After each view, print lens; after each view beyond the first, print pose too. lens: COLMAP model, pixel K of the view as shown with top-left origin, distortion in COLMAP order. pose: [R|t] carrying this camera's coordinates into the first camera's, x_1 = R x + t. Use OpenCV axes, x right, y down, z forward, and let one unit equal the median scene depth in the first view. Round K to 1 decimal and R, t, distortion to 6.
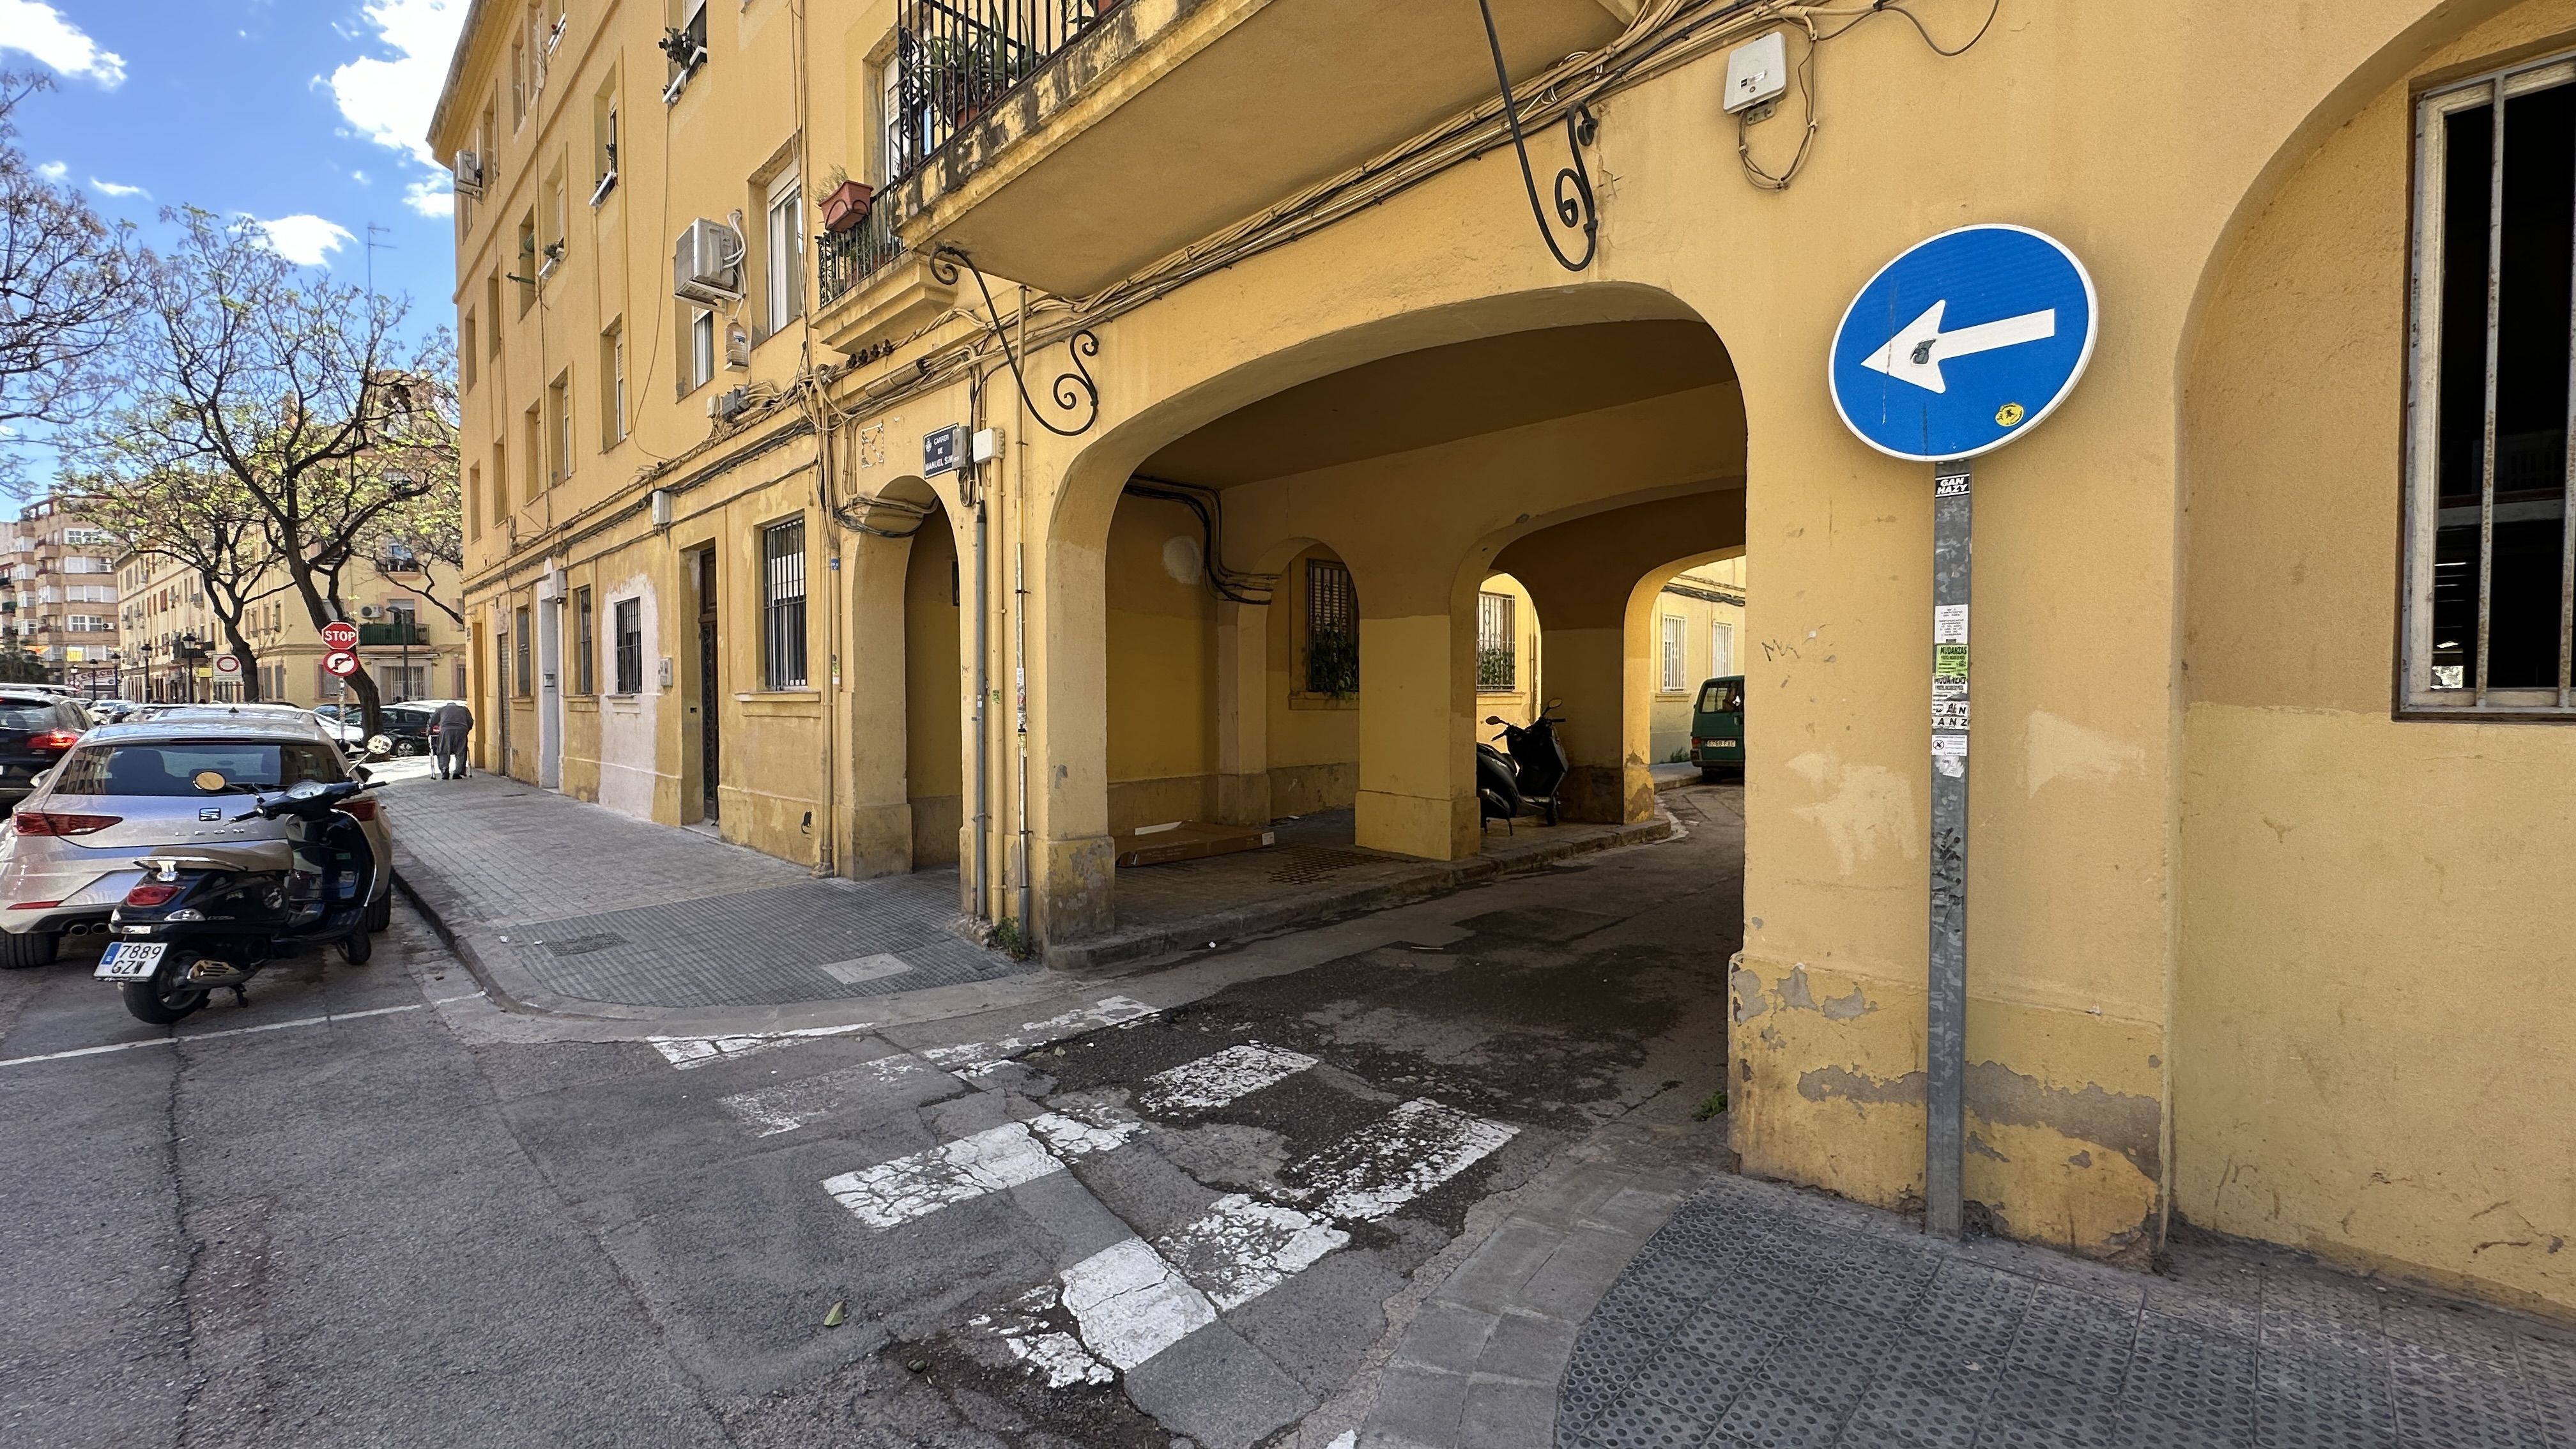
lens RADIAL K [[1028.9, 0, 1288.0], [0, 1028.9, 724.5], [0, 0, 1]] dist [-0.002251, -0.000056]
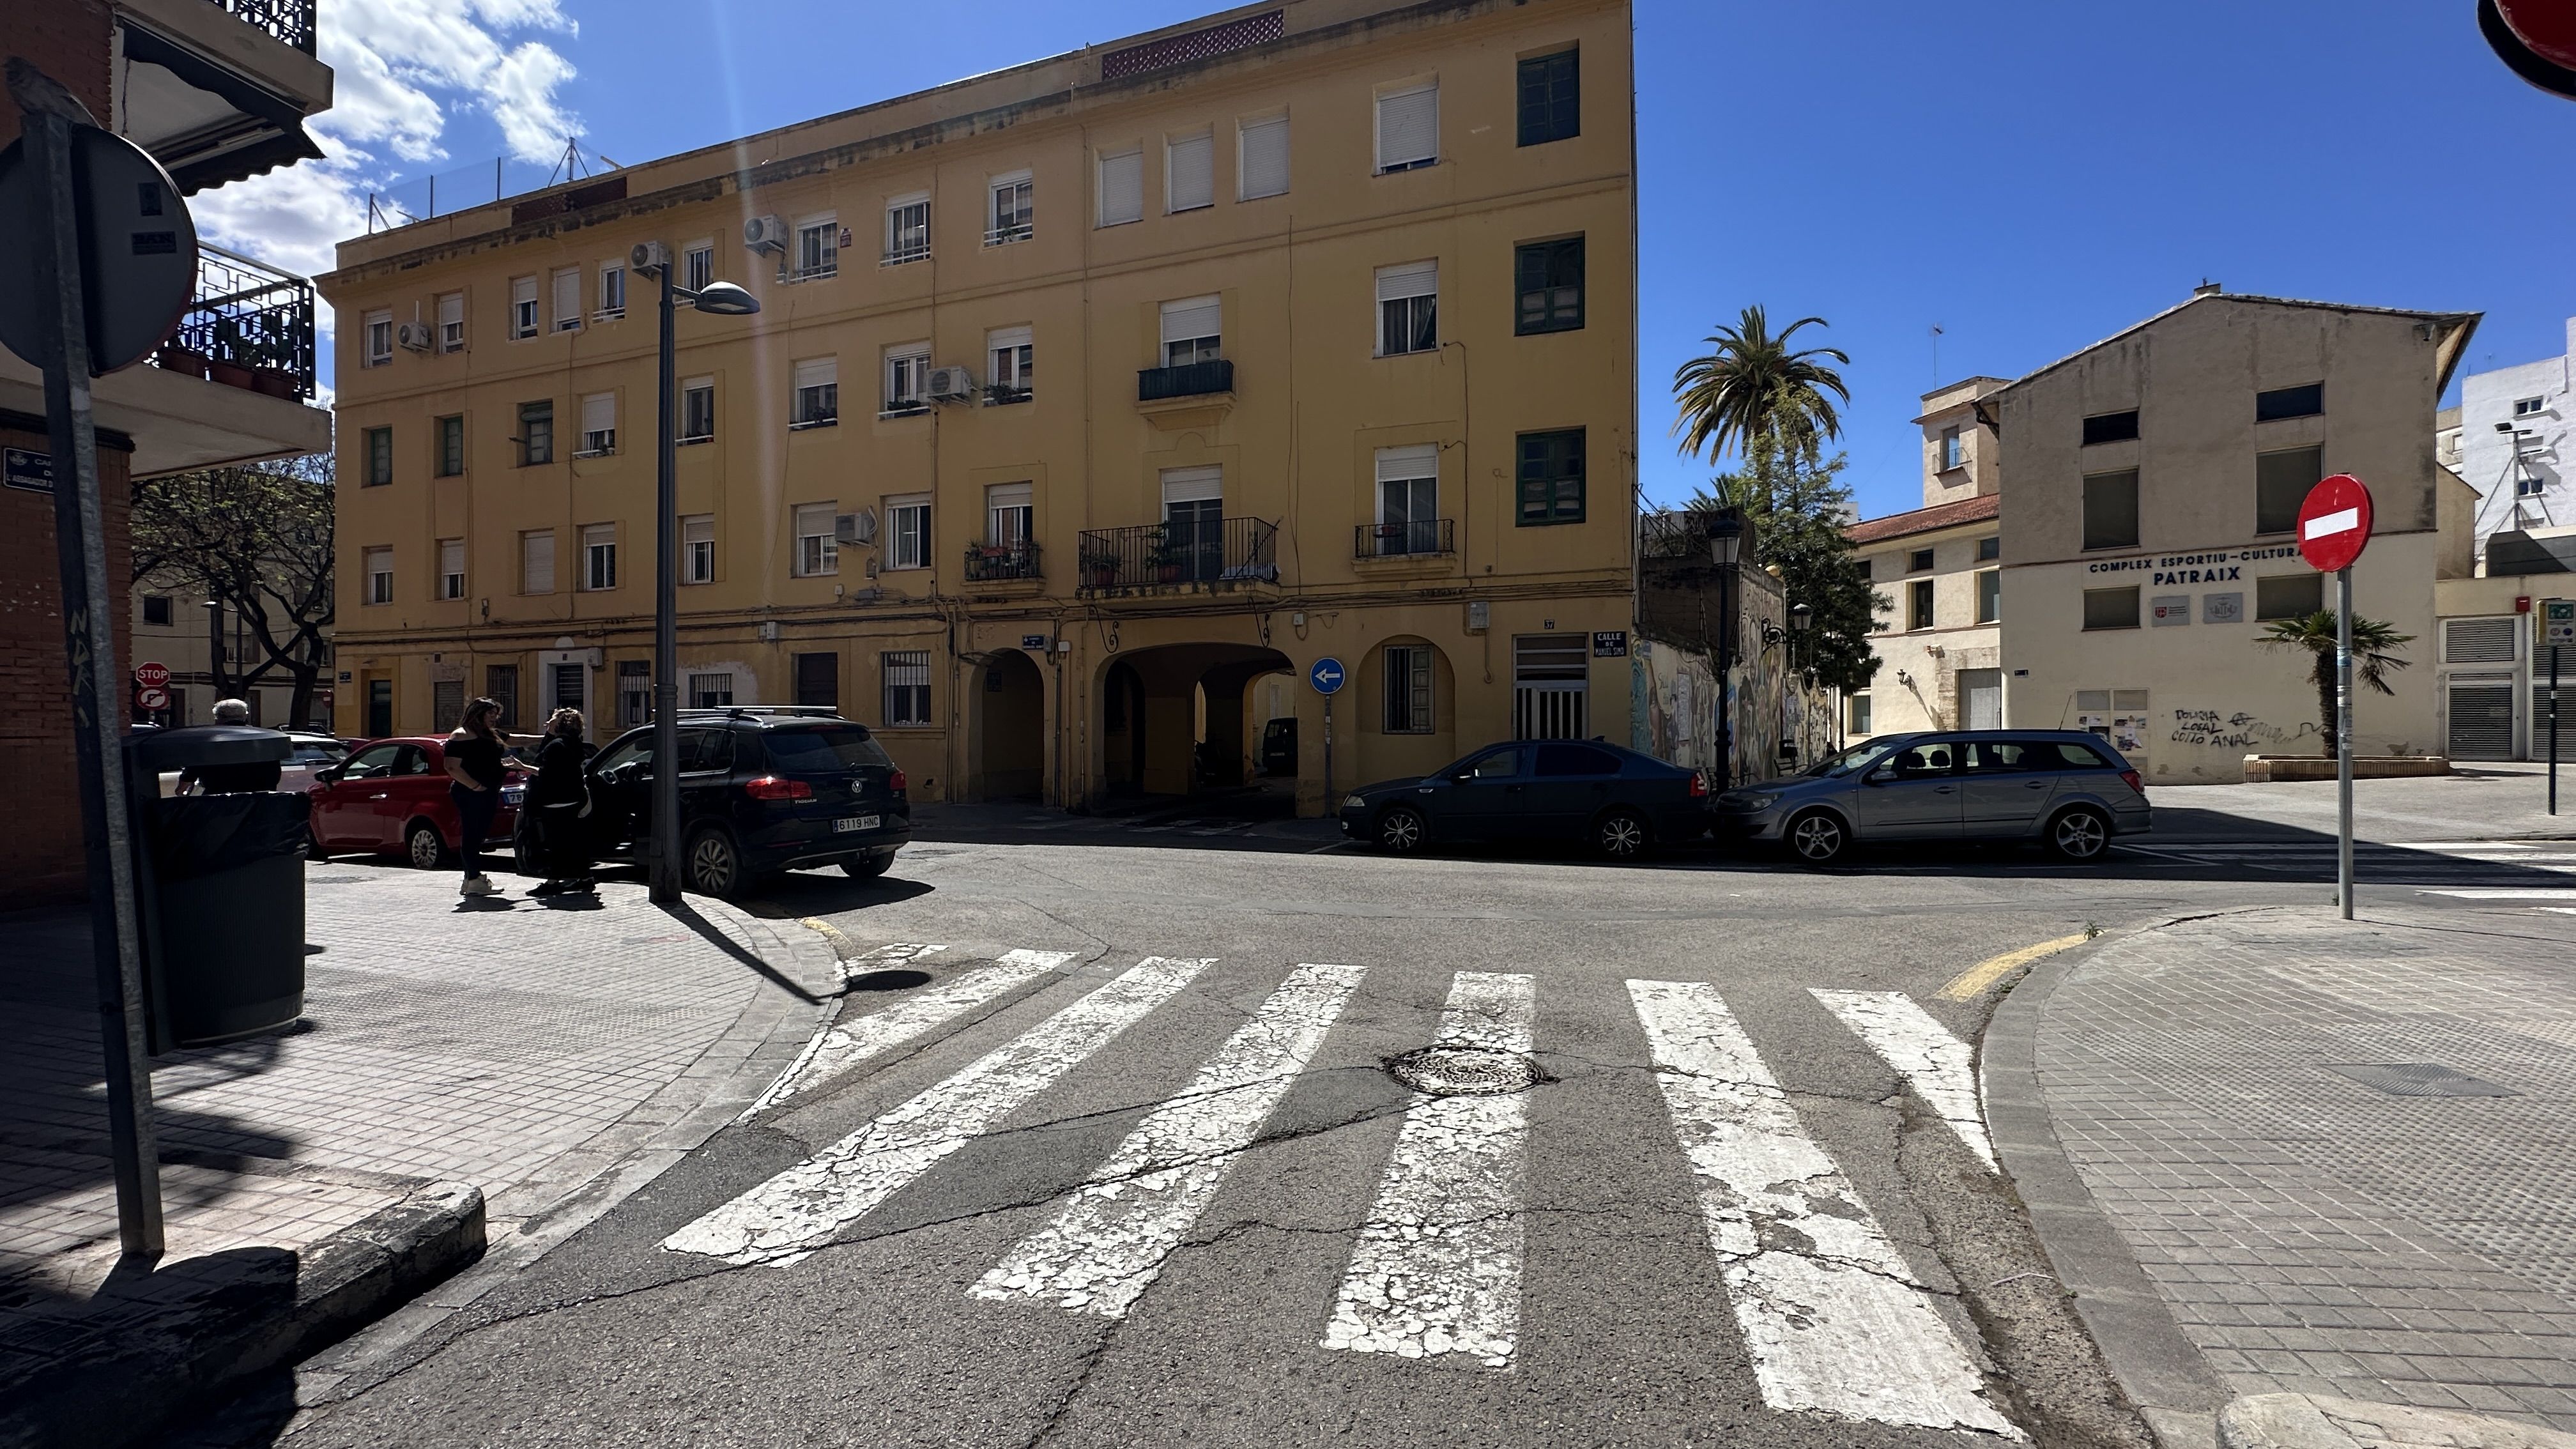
lens RADIAL K [[1028.9, 0, 1288.0], [0, 1028.9, 724.5], [0, 0, 1]] dist [-0.002251, -0.000056]
pose [[0.910330, 0.001772, 0.413879, -1.450525], [0.010026, 0.999603, -0.026332, 0.063102], [-0.413762, 0.028120, 0.909951, -3.075050]]
